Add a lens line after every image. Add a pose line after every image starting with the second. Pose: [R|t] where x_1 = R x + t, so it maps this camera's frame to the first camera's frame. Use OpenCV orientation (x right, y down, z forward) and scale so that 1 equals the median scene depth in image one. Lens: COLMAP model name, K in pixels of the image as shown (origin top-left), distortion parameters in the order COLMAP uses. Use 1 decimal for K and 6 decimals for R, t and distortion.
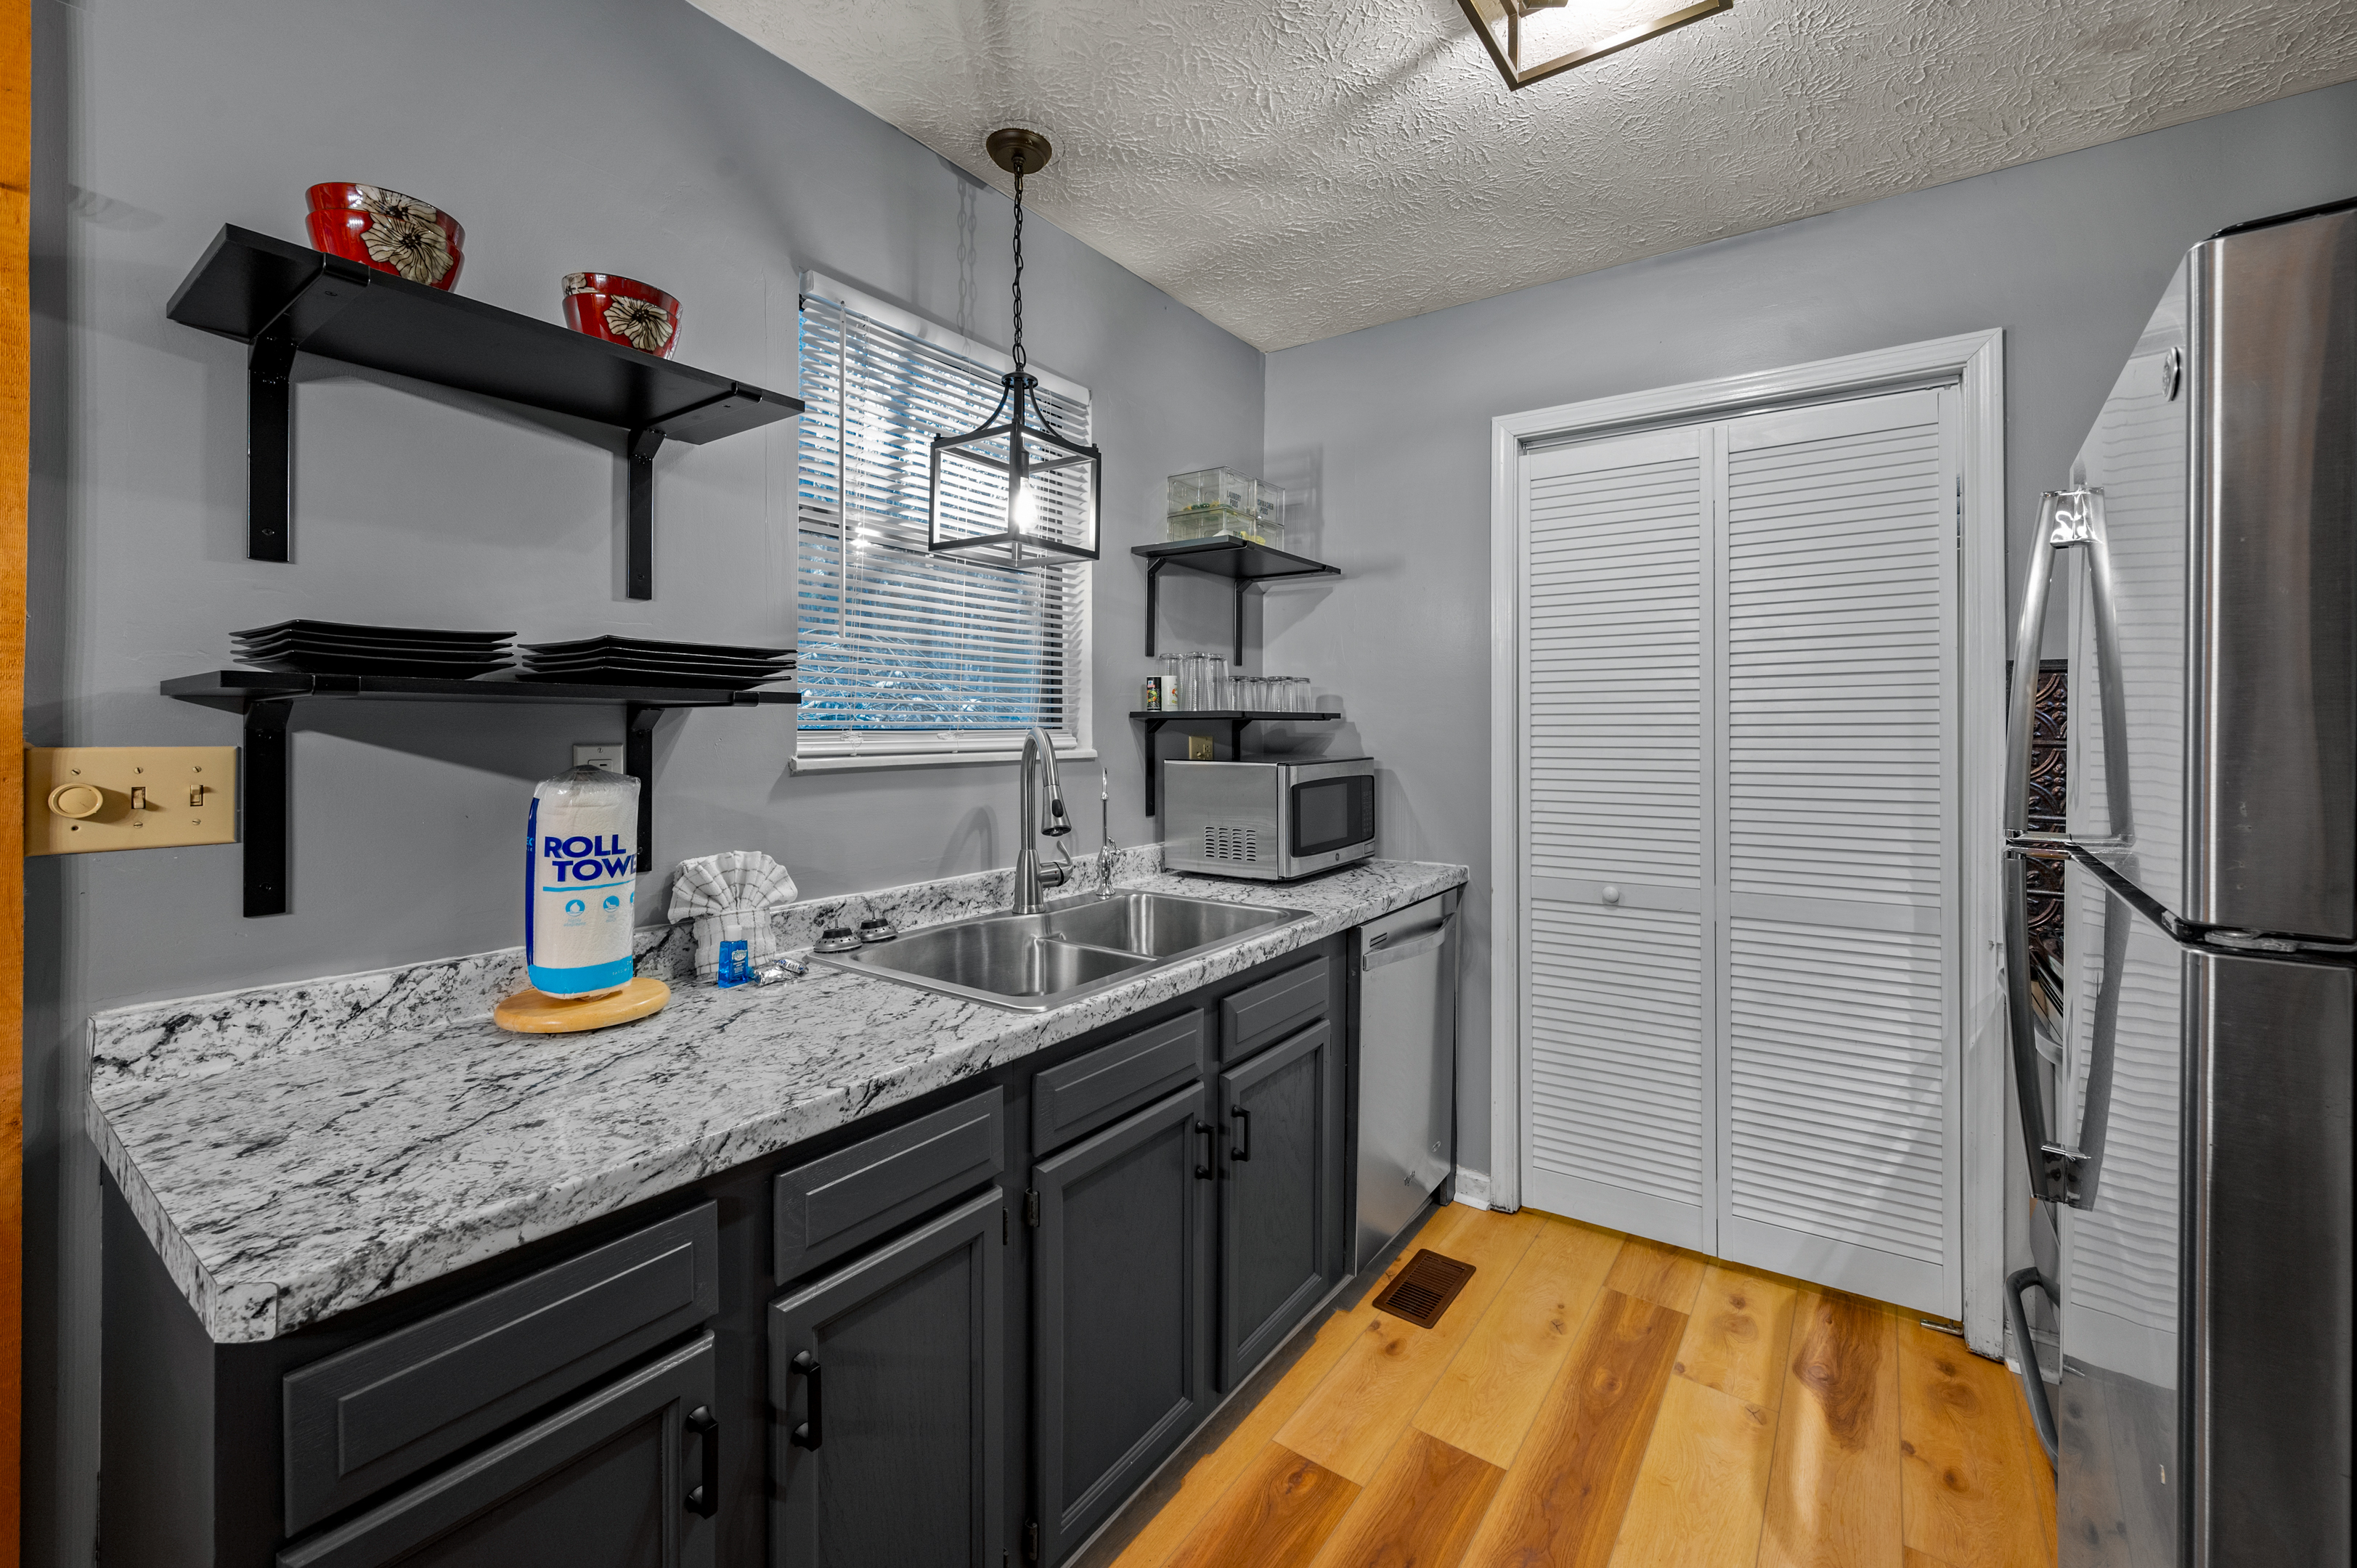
lens RADIAL K [[949.8, 0, 1167.7], [0, 949.8, 719.4], [0, 0, 1]] dist [-0.002620, -0.000267]
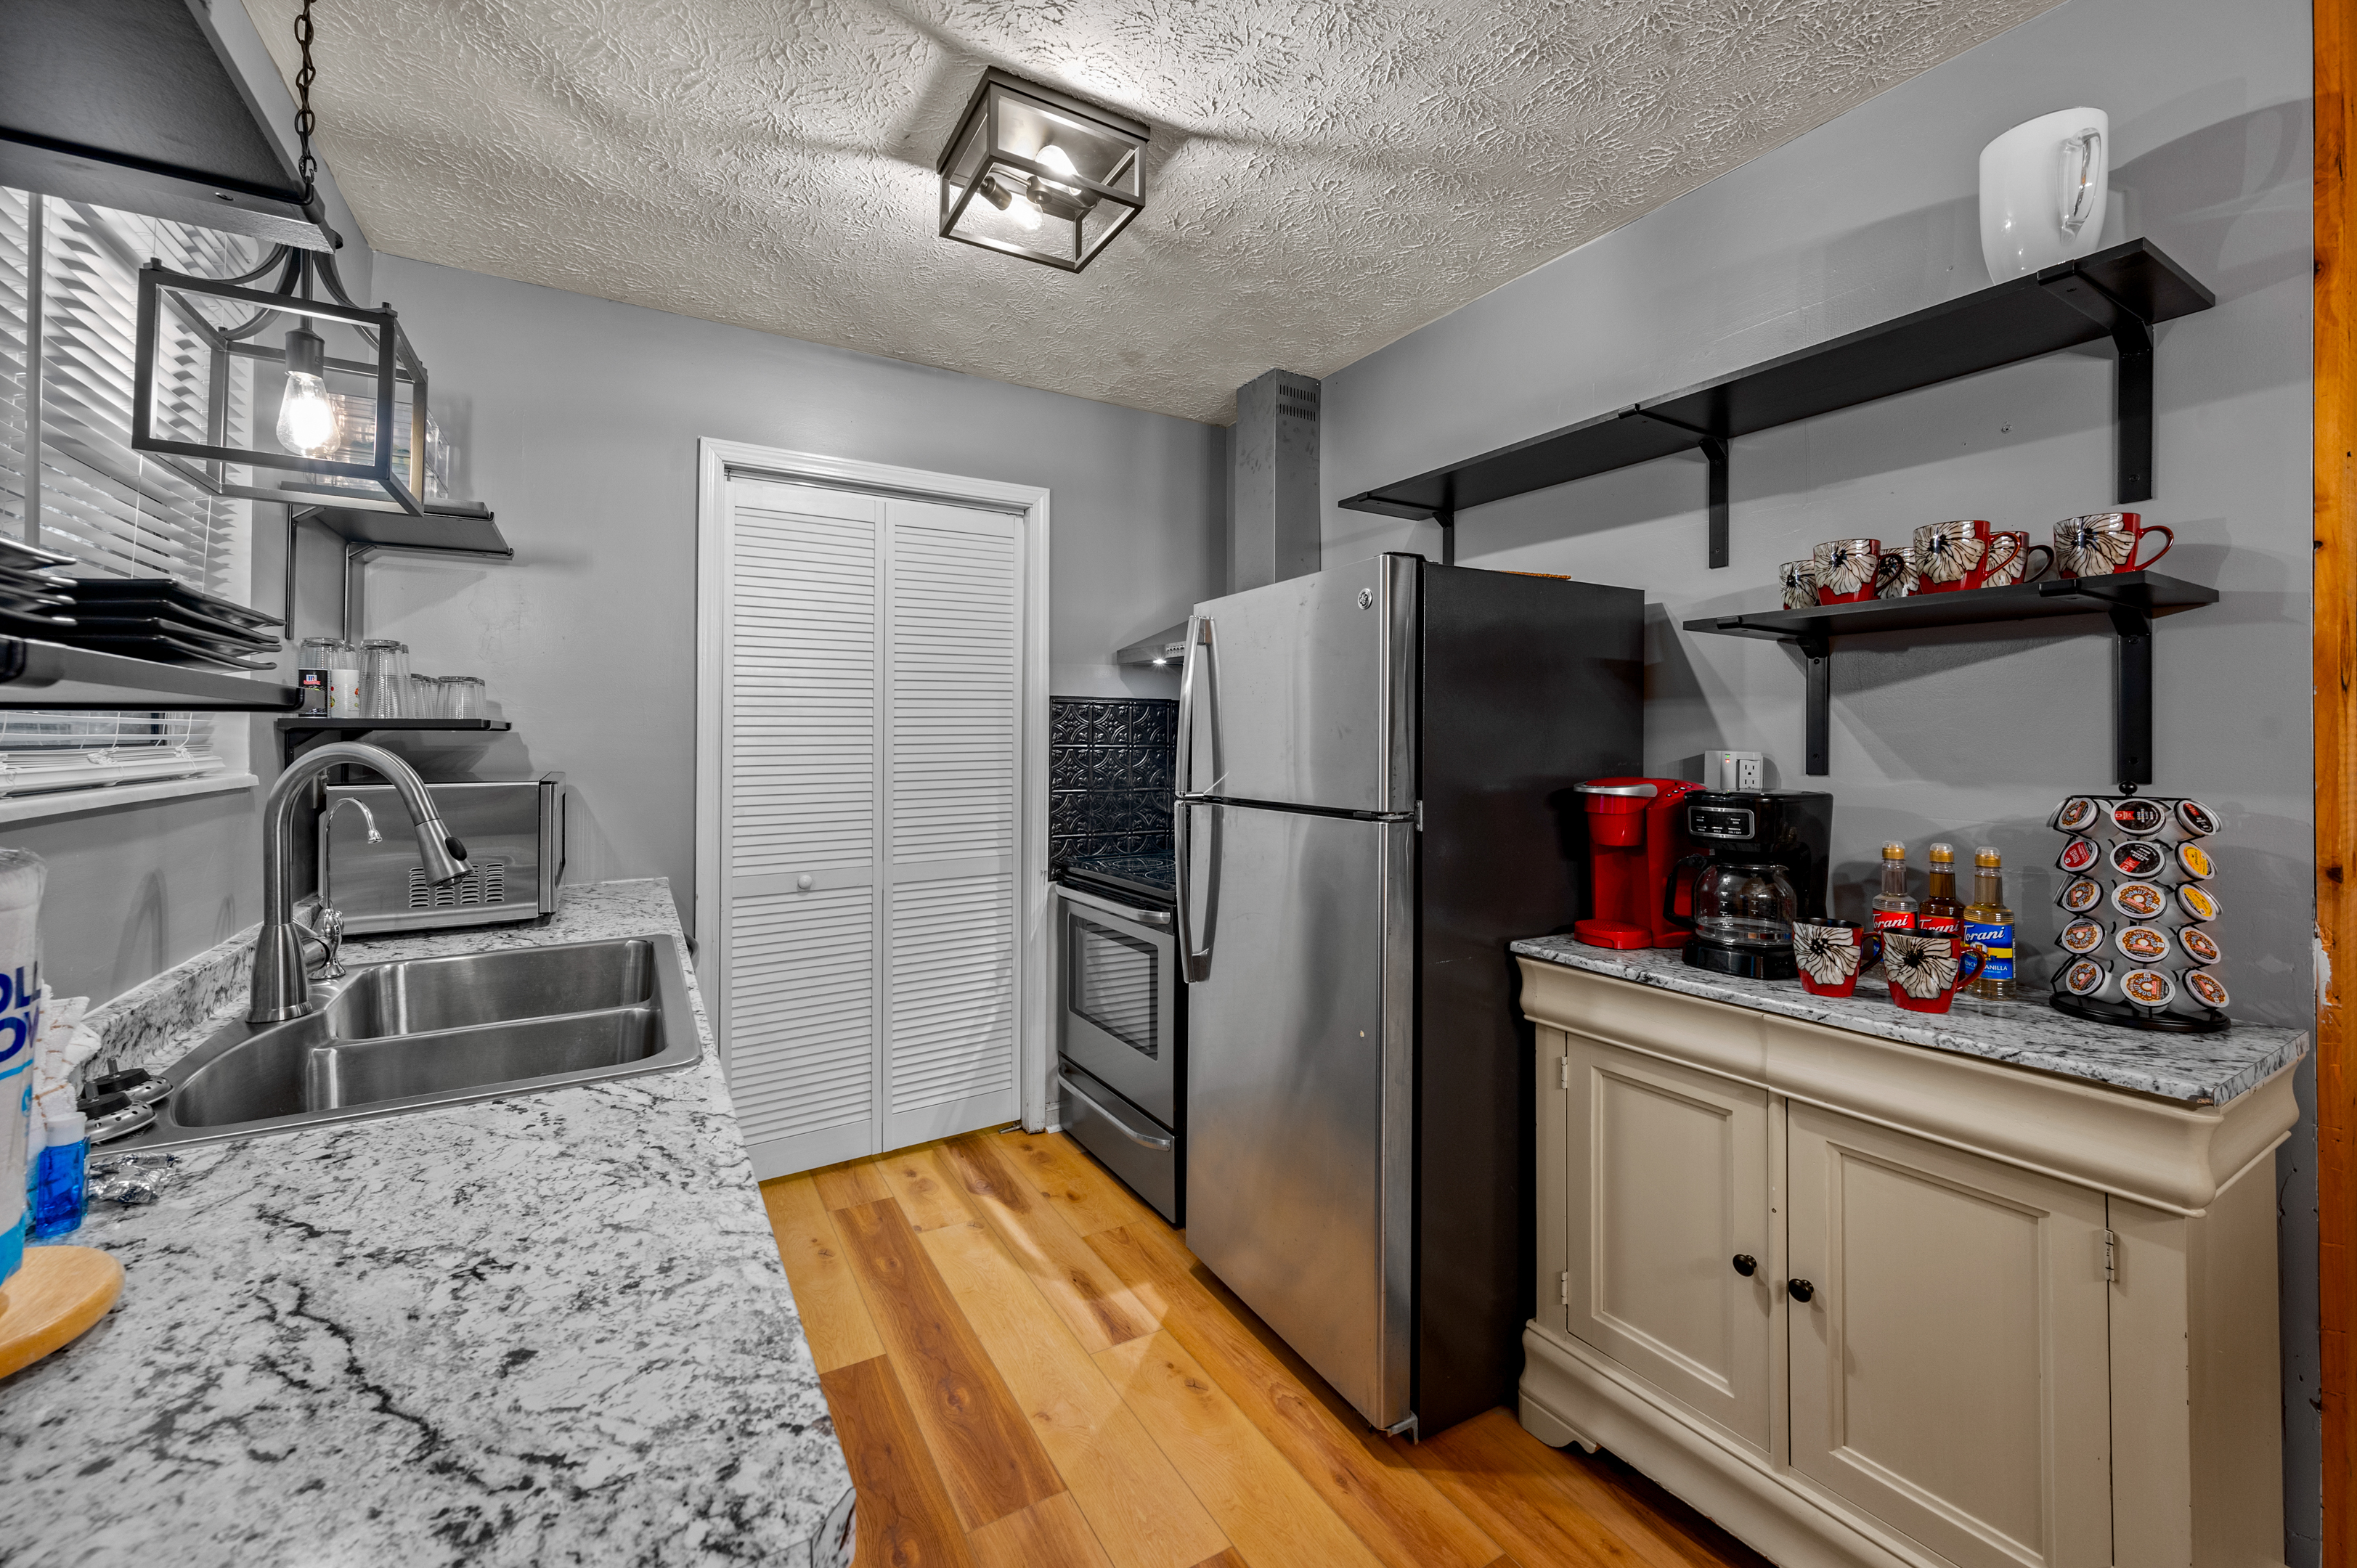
lens RADIAL K [[952.9, 0, 1169.6], [0, 952.9, 732.0], [0, 0, 1]] dist [-0.002560, 0.000087]
pose [[0.401199, 0.000904, 0.915990, -0.515499], [-0.004936, 0.999987, 0.001175, -0.002805], [-0.915978, -0.004993, 0.401198, 0.156654]]
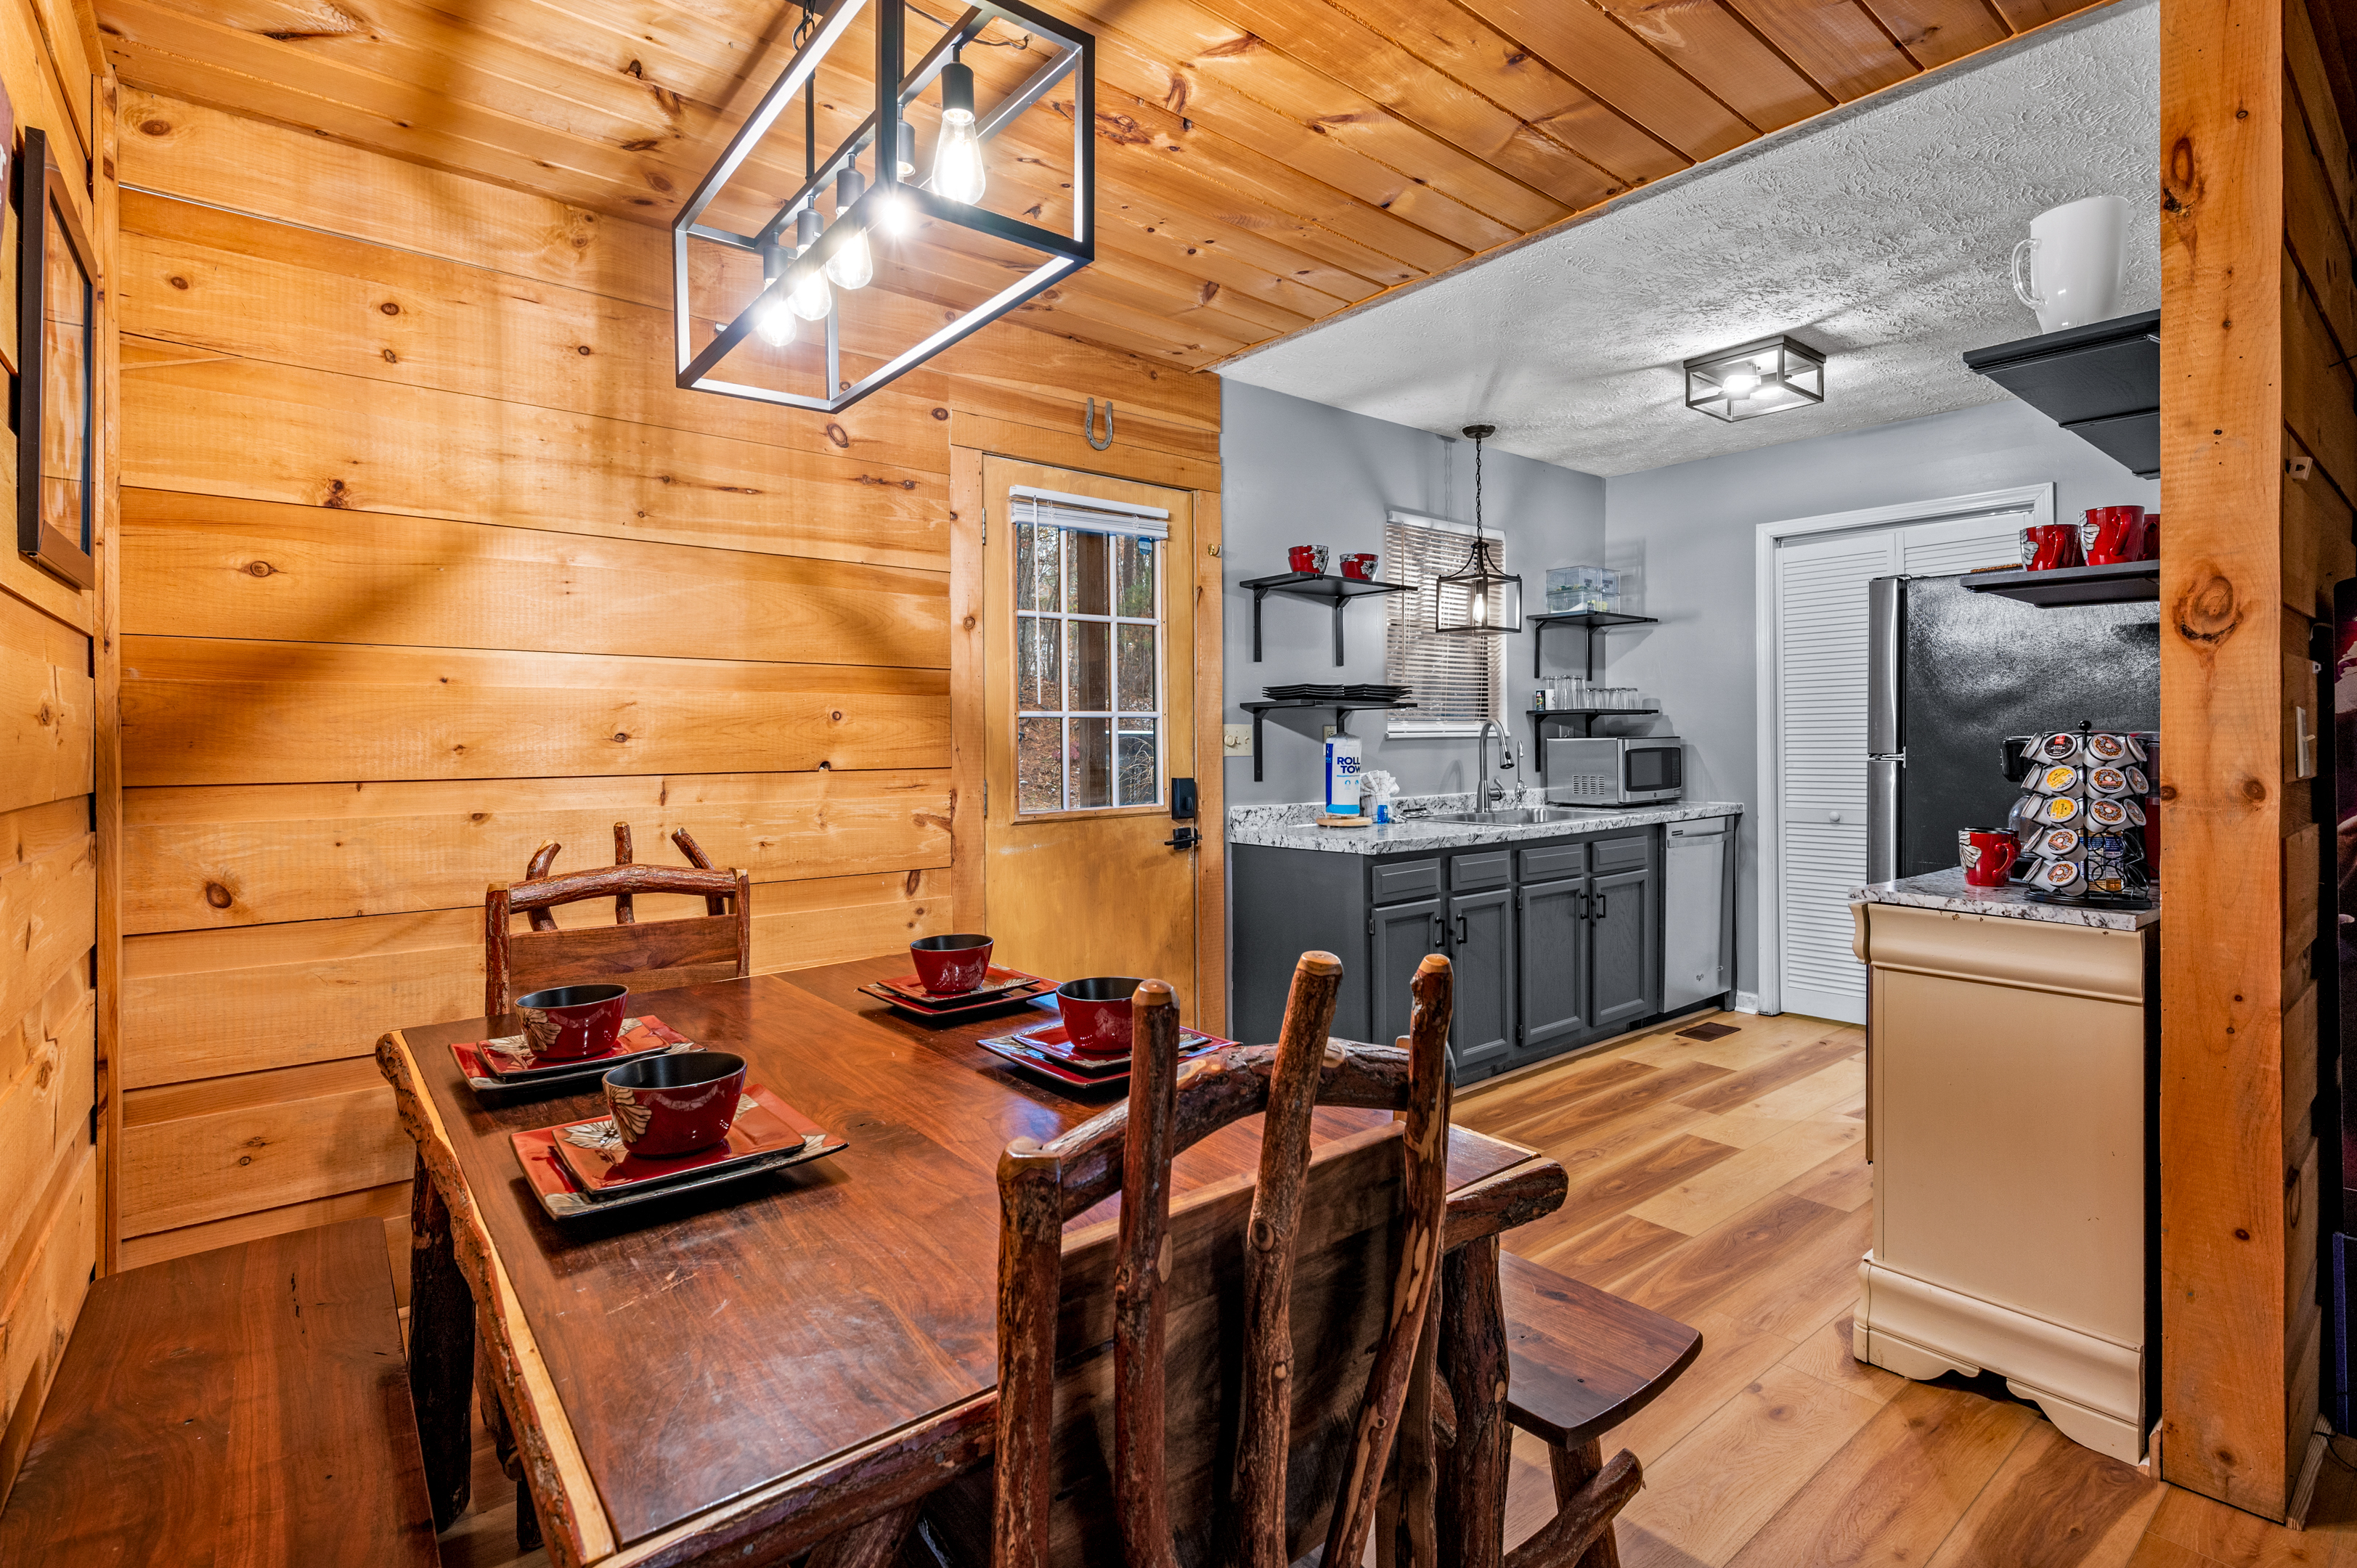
lens RADIAL K [[1097.2, 0, 1195.8], [0, 1097.2, 747.2], [0, 0, 1]] dist [-0.002728, -0.000152]
pose [[0.970213, -0.009568, -0.242066, -0.175899], [0.013412, 0.999809, 0.014238, 0.027427], [0.241884, -0.017061, 0.970155, -1.358330]]
